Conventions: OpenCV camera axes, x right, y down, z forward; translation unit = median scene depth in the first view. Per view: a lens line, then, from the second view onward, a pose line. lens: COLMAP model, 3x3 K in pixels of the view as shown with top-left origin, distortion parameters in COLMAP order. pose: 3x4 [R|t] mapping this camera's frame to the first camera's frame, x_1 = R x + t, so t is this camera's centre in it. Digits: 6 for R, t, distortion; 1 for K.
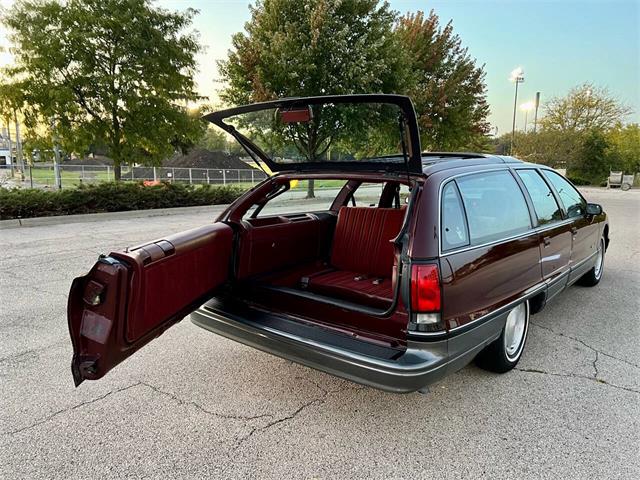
lens RADIAL K [[489.9, 0, 316.0], [0, 489.9, 242.4], [0, 0, 1]] dist [0.048596, -0.055670]
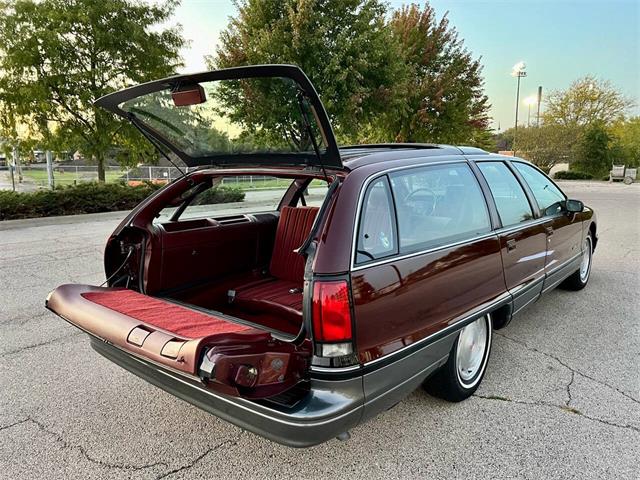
lens RADIAL K [[489.9, 0, 316.0], [0, 489.9, 242.4], [0, 0, 1]] dist [0.048596, -0.055670]
pose [[0.999898, -0.012155, -0.007555, 0.085122], [0.012187, 0.999917, 0.004265, -0.008938], [0.007503, -0.004357, 0.999962, 0.089811]]
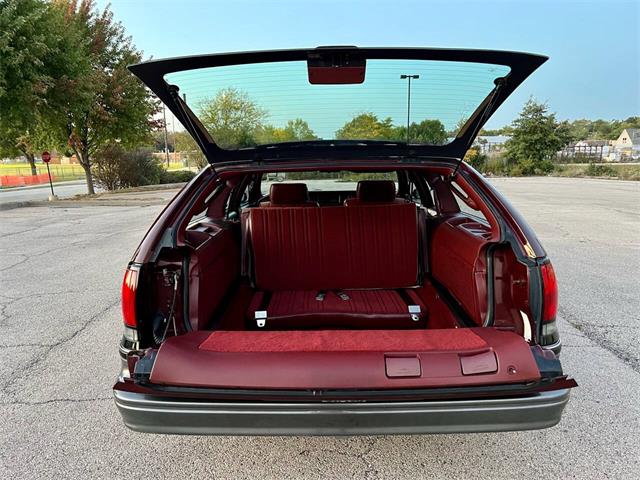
lens RADIAL K [[485.4, 0, 321.8], [0, 485.4, 250.0], [0, 0, 1]] dist [0.091107, -0.117137]
pose [[0.778284, -0.131473, 0.613994, -0.239367], [0.119239, 0.990987, 0.061054, -0.031535], [-0.616487, 0.025695, 0.786946, 0.242898]]
